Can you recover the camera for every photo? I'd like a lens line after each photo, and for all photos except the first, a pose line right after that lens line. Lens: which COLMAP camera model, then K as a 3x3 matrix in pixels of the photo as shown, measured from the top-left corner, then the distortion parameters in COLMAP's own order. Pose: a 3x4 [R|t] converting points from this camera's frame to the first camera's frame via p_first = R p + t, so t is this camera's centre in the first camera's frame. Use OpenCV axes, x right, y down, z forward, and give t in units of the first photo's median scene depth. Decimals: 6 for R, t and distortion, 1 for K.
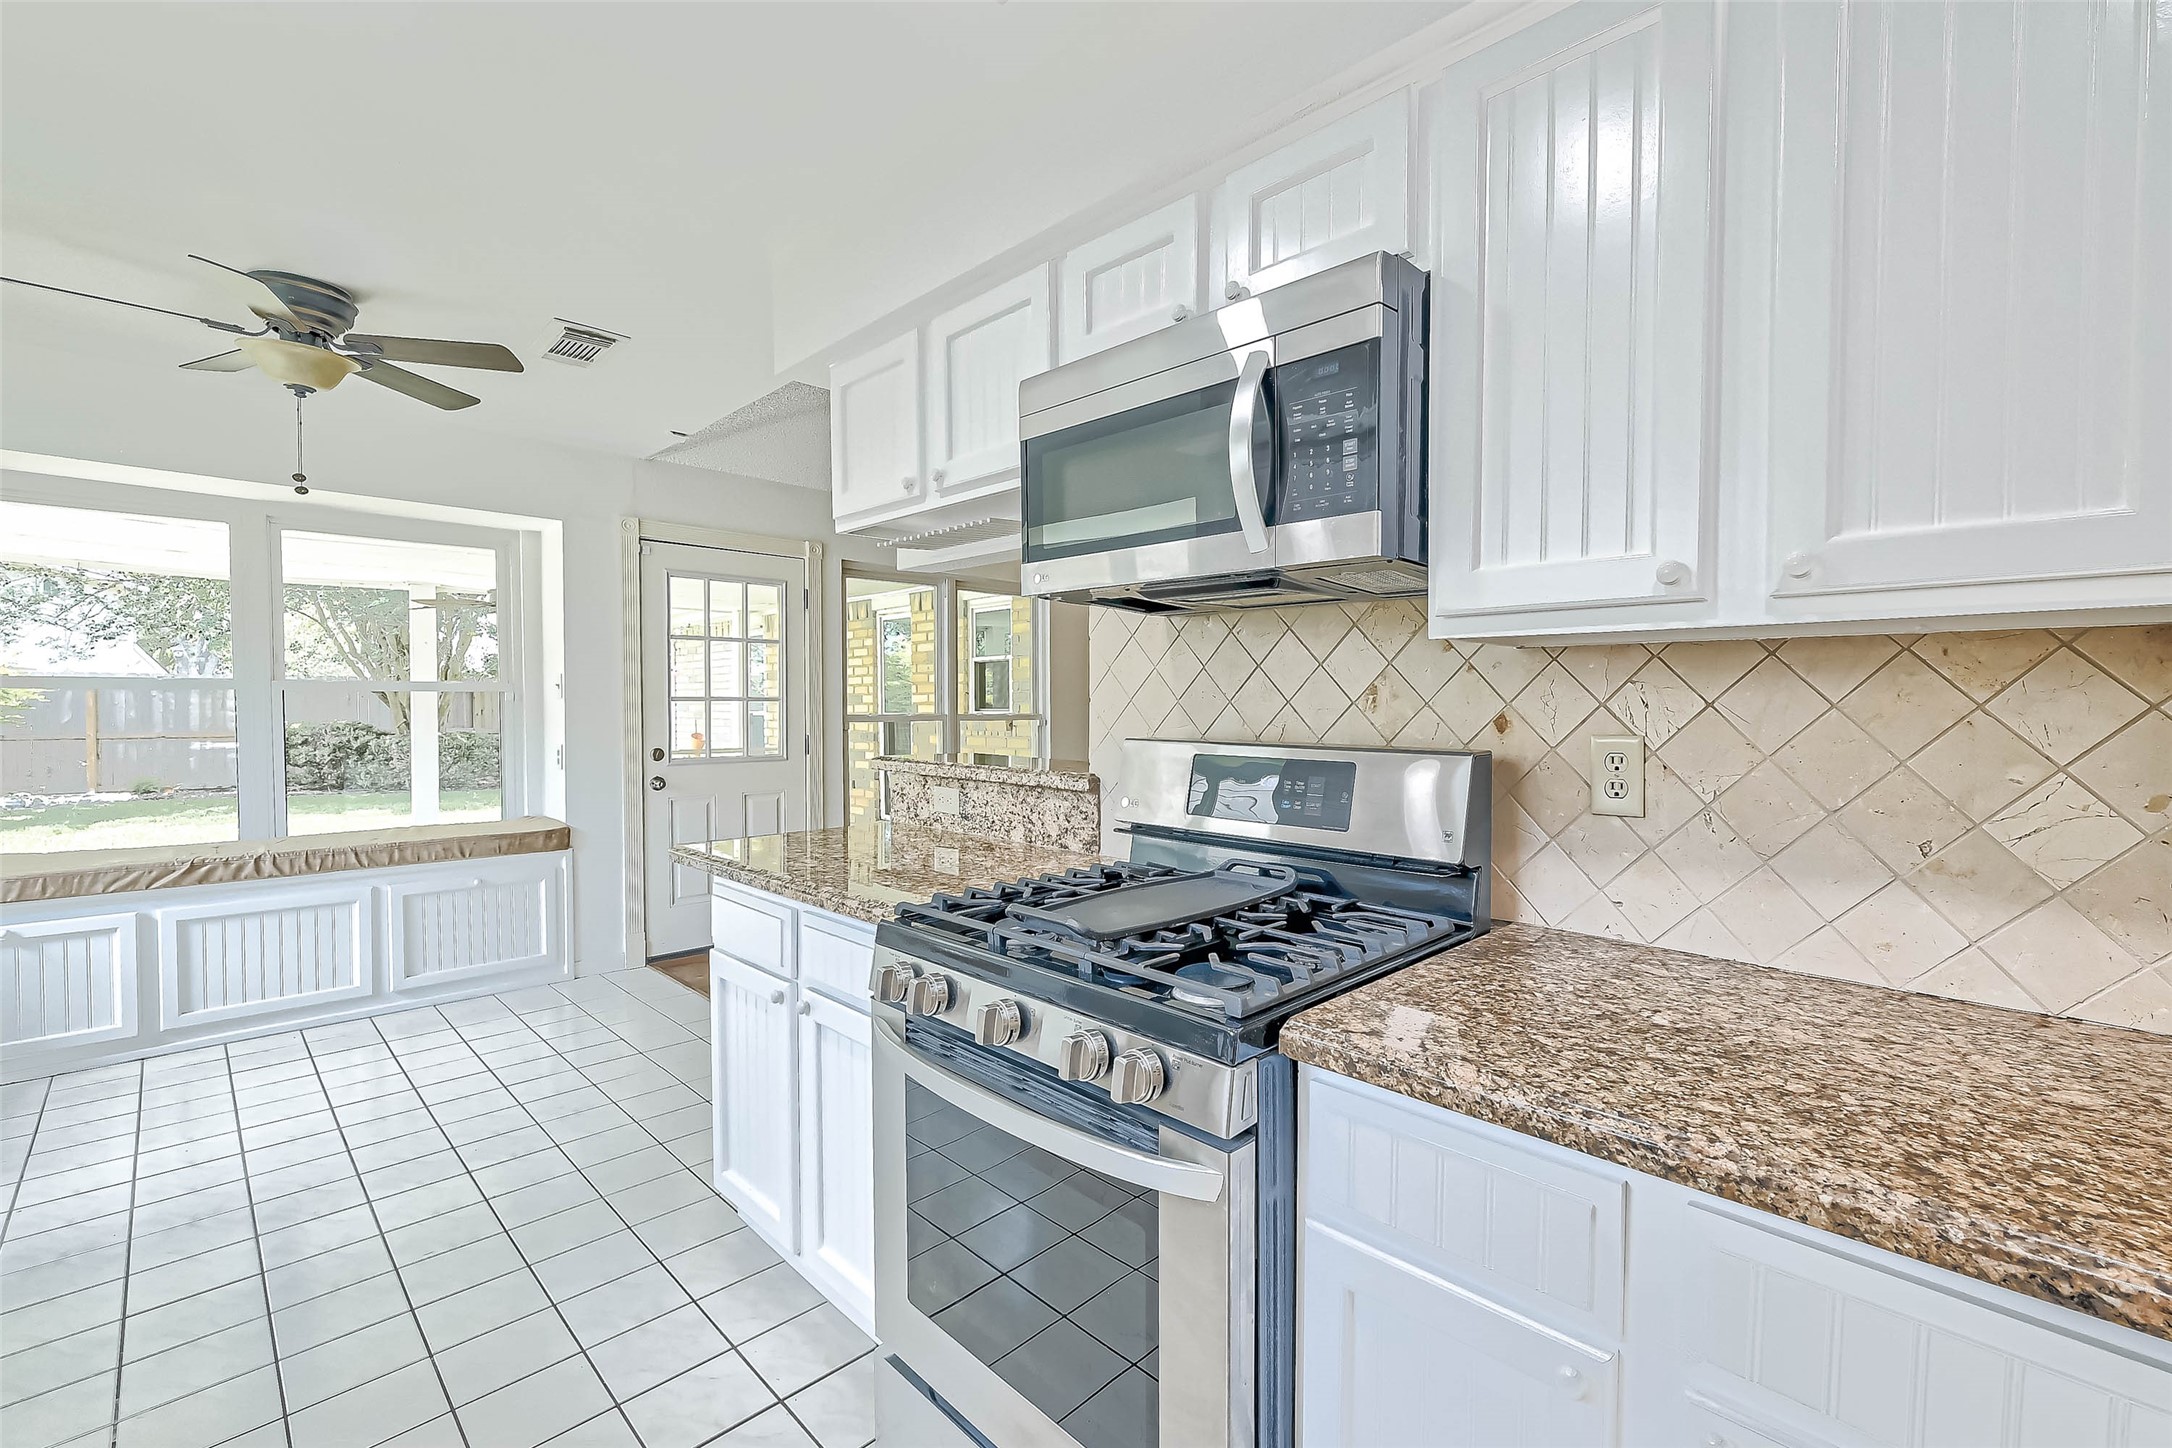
lens RADIAL K [[895.5, 0, 1104.1], [0, 895.5, 729.5], [0, 0, 1]] dist [0.001601, -0.000343]
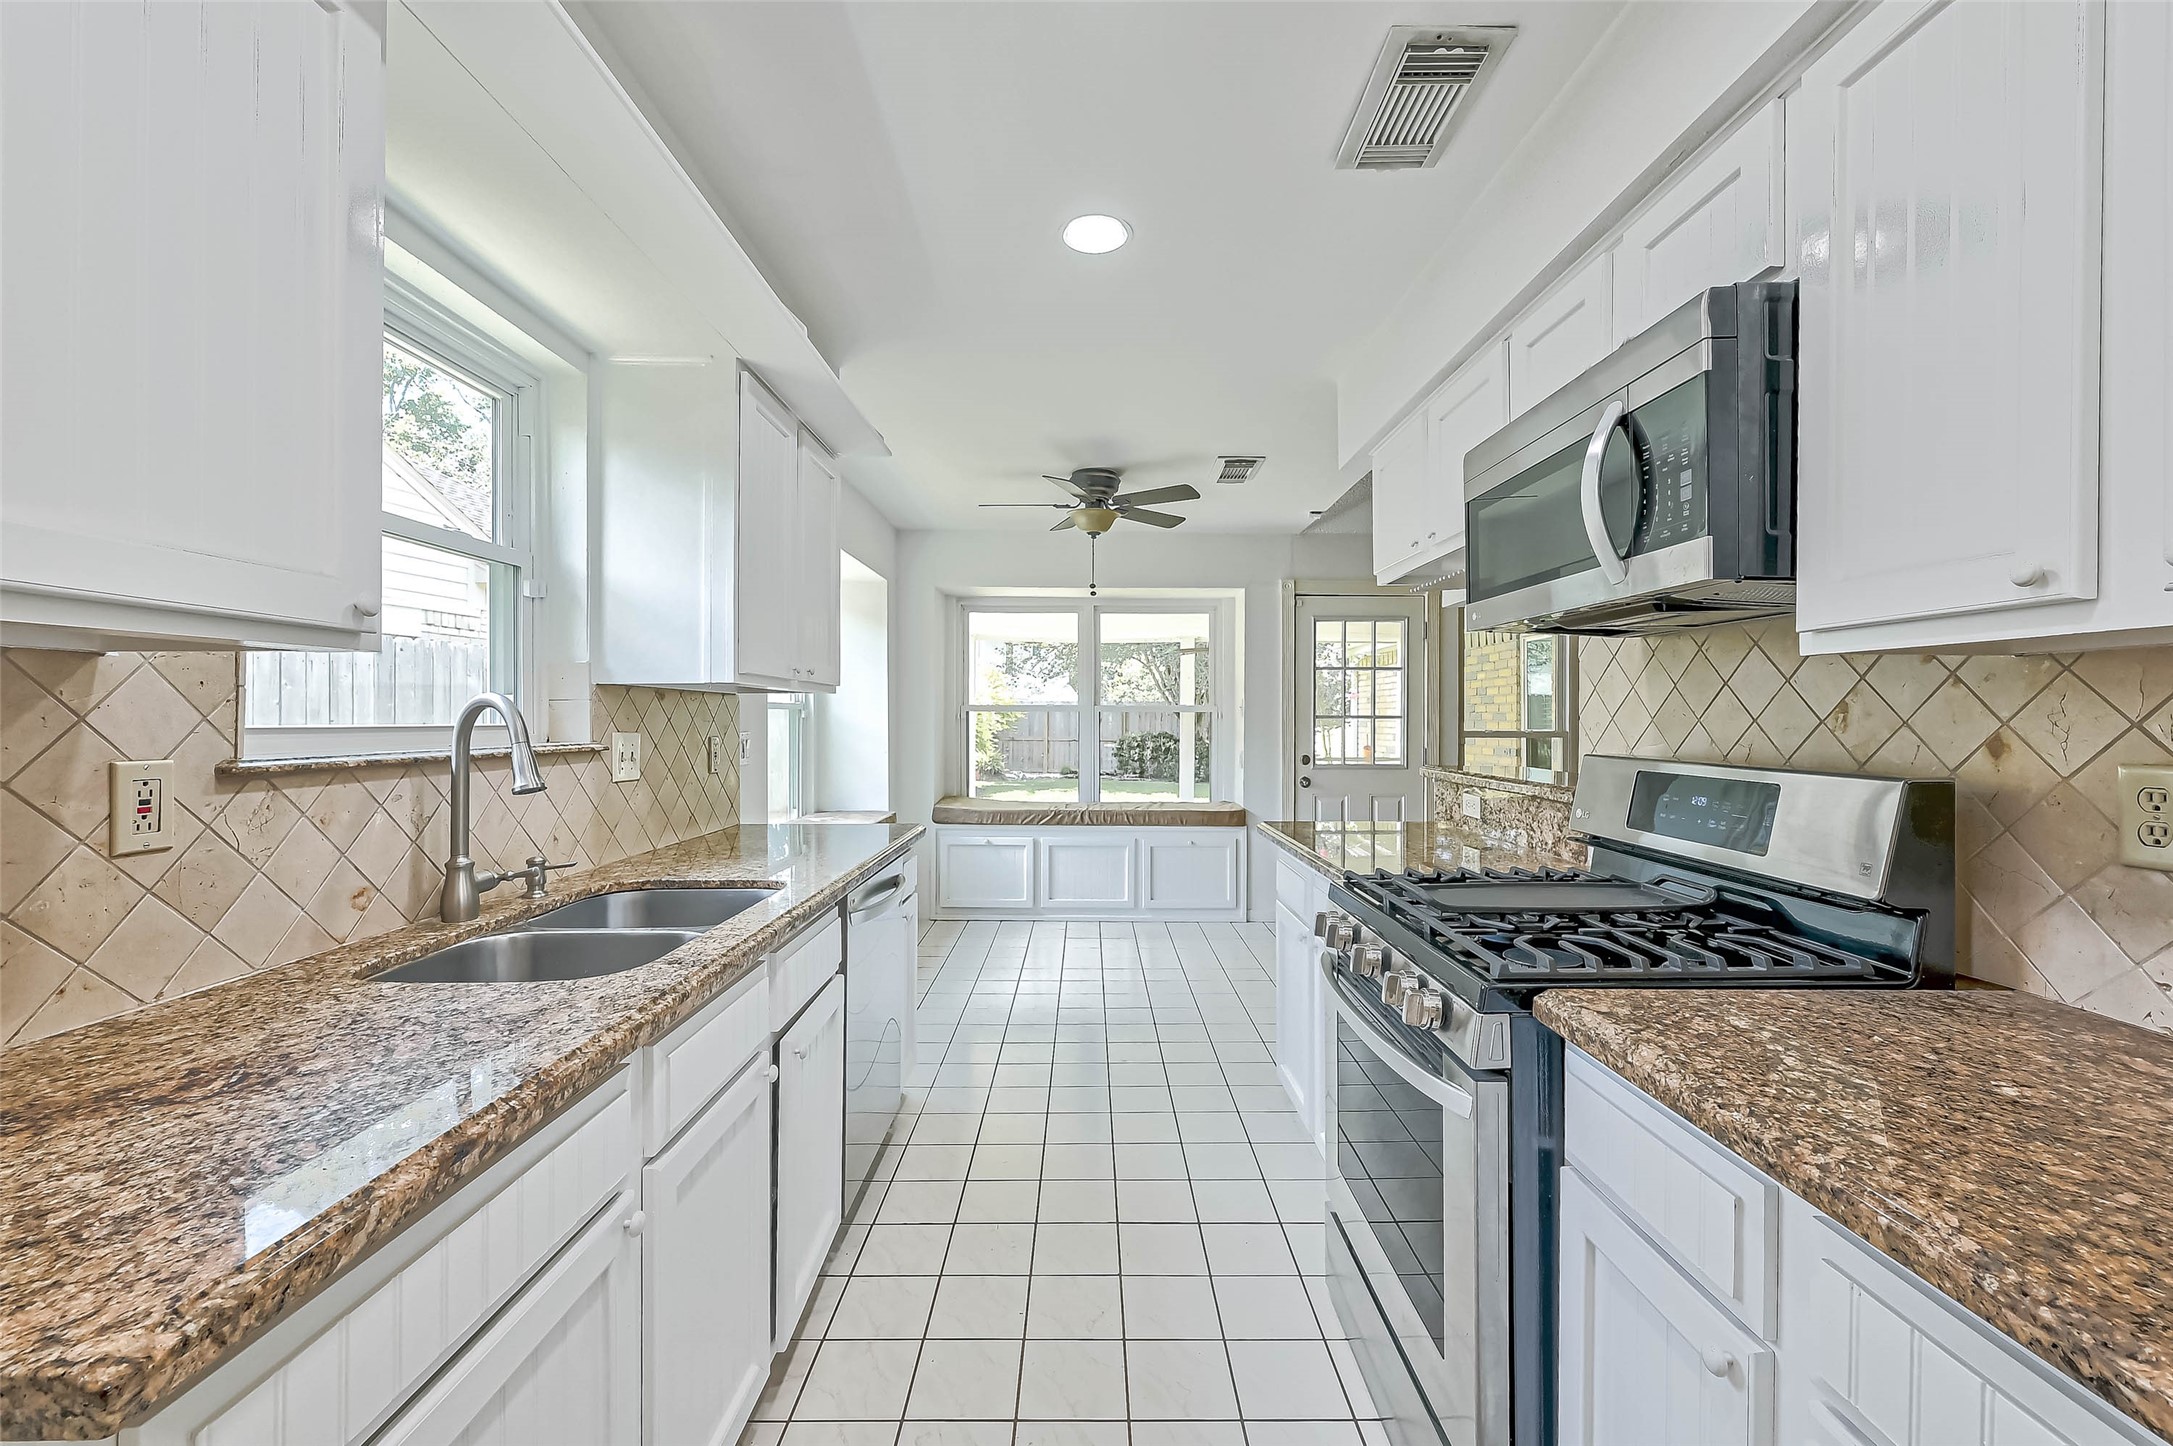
lens RADIAL K [[821.8, 0, 1097.3], [0, 821.8, 717.7], [0, 0, 1]] dist [0.001689, 0.000341]
pose [[0.701759, 0.000592, -0.712414, 0.269644], [-0.023546, 0.999473, -0.022363, 0.001893], [0.712025, 0.032468, 0.701403, -0.090262]]
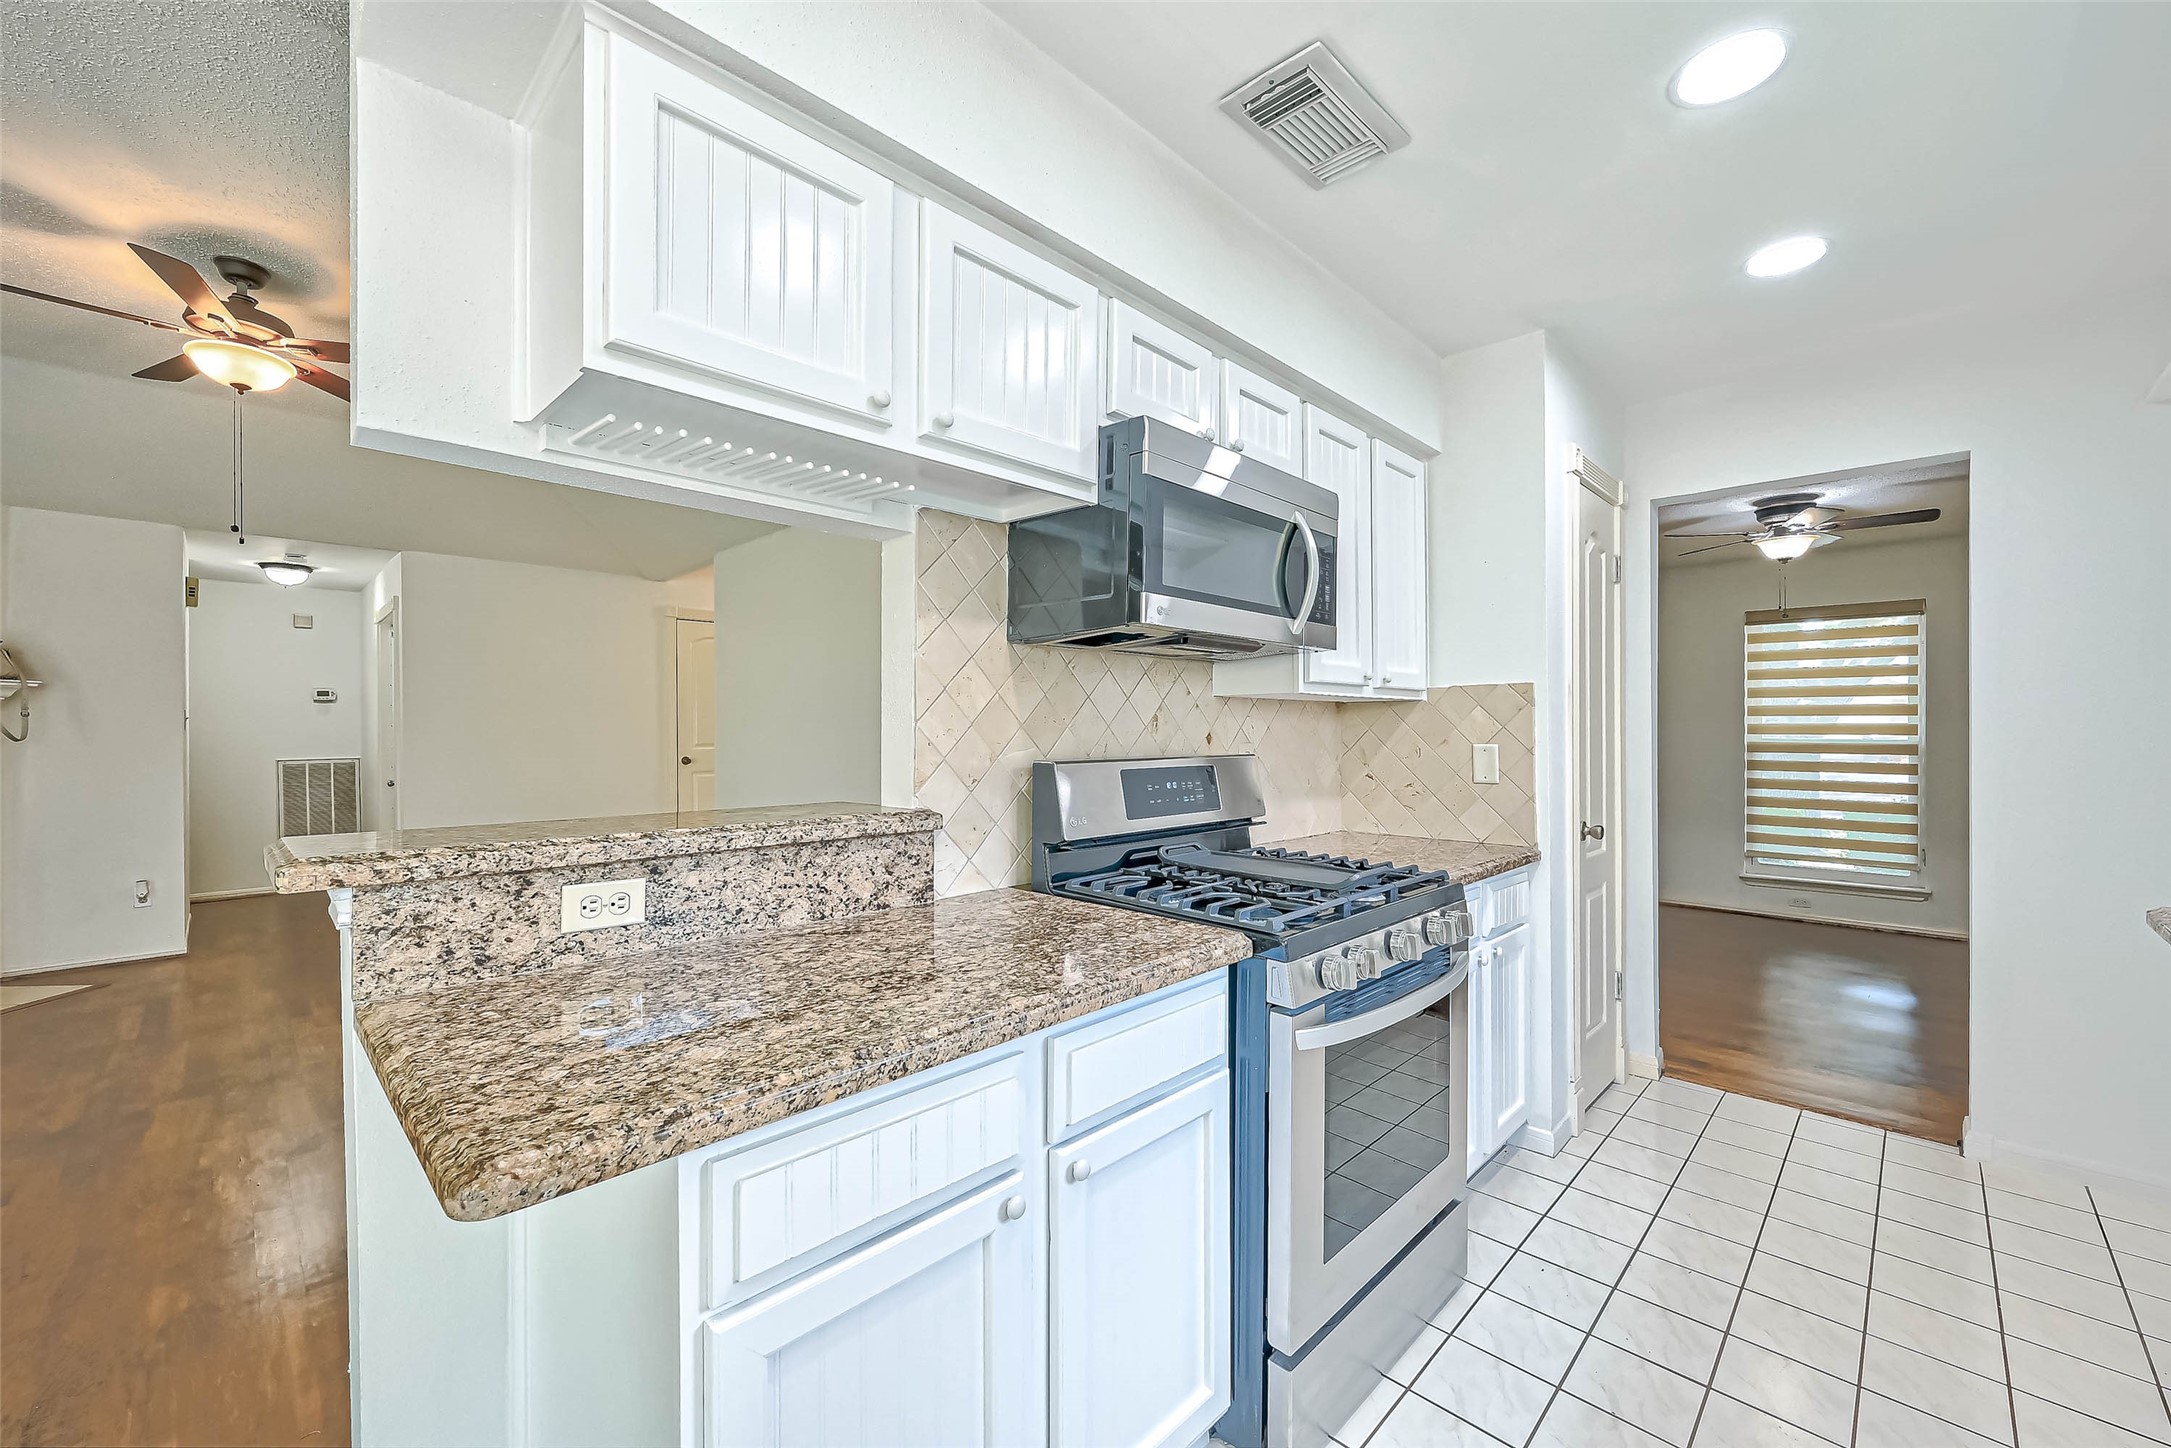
lens RADIAL K [[895.1, 0, 1067.7], [0, 895.1, 728.6], [0, 0, 1]] dist [0.001601, -0.000343]
pose [[-0.004043, -0.001038, 0.999991, -0.860235], [0.030722, 0.999527, 0.001162, -0.025078], [-0.999520, 0.030726, -0.004009, 0.842105]]
